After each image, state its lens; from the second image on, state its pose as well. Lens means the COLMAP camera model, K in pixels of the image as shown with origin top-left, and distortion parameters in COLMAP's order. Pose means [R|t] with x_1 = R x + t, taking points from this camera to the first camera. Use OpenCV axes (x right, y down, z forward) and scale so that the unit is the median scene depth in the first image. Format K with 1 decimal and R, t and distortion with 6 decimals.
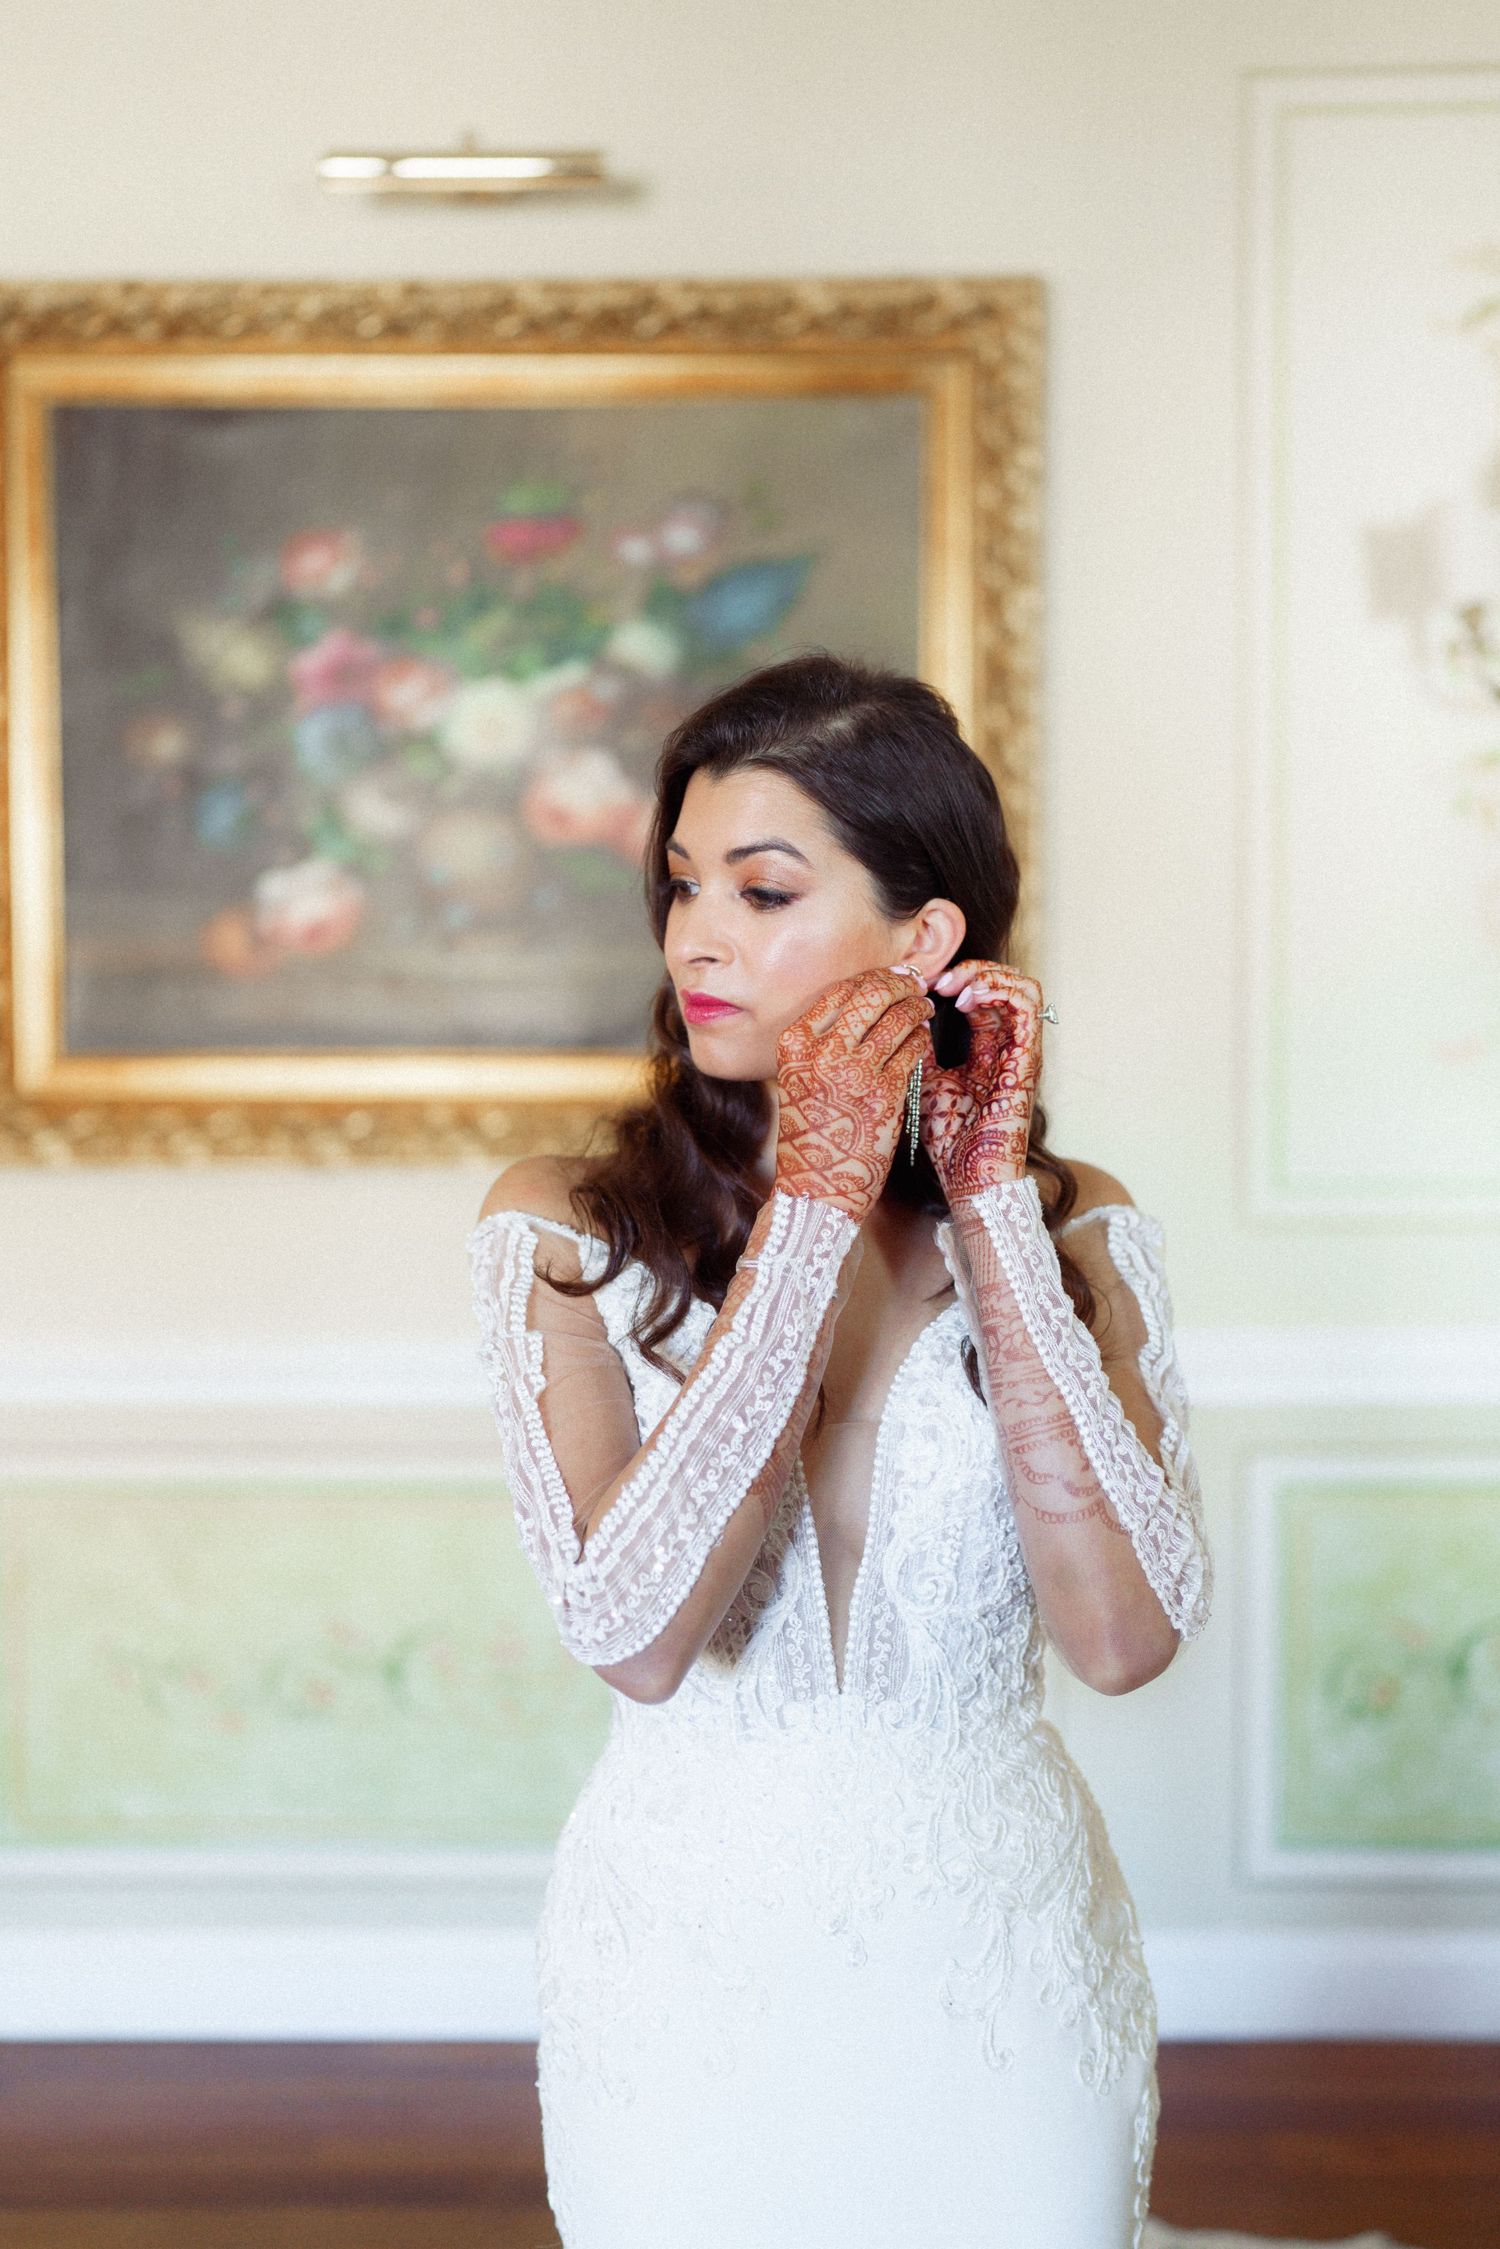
lens RADIAL K [[2437.0, 0, 696.4], [0, 2437.0, 1062.1], [0, 0, 1]] dist [-0.012275, 0.000000]
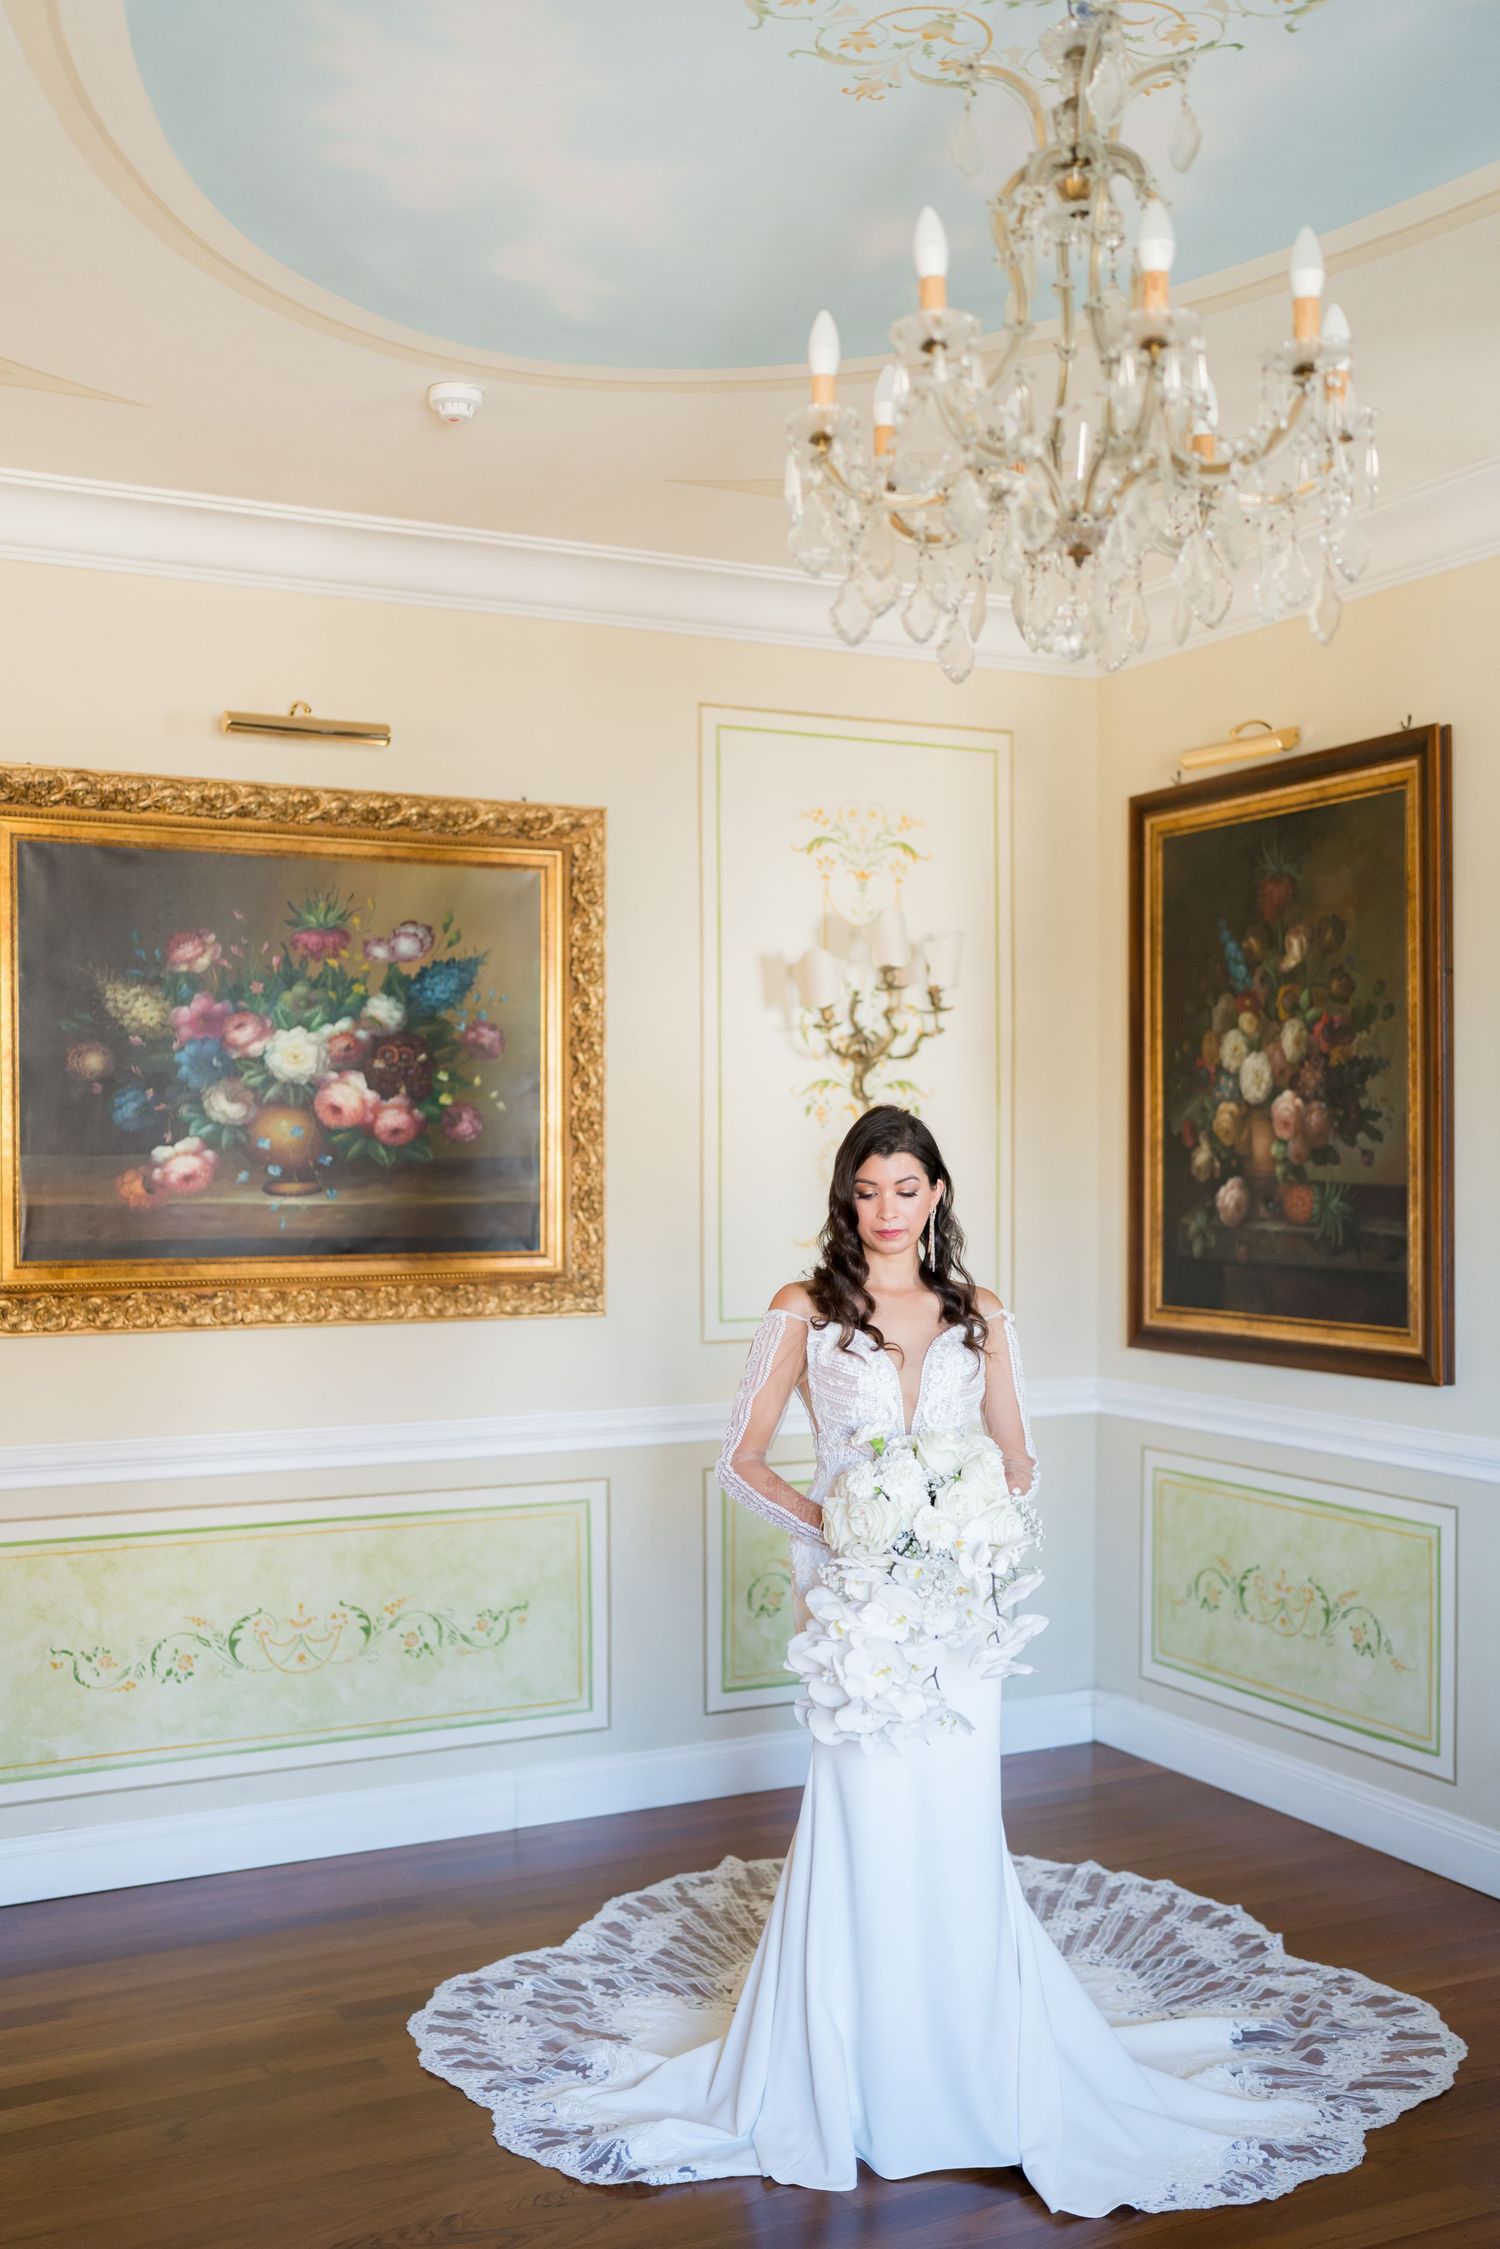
lens RADIAL K [[2437.0, 0, 753.8], [0, 2437.0, 1224.6], [0, 0, 1]] dist [-0.012275, 0.000000]
pose [[0.870036, -0.016048, 0.492727, -0.626898], [0.021811, 0.999744, -0.005952, -0.006895], [-0.492505, 0.015925, 0.870164, -0.581889]]
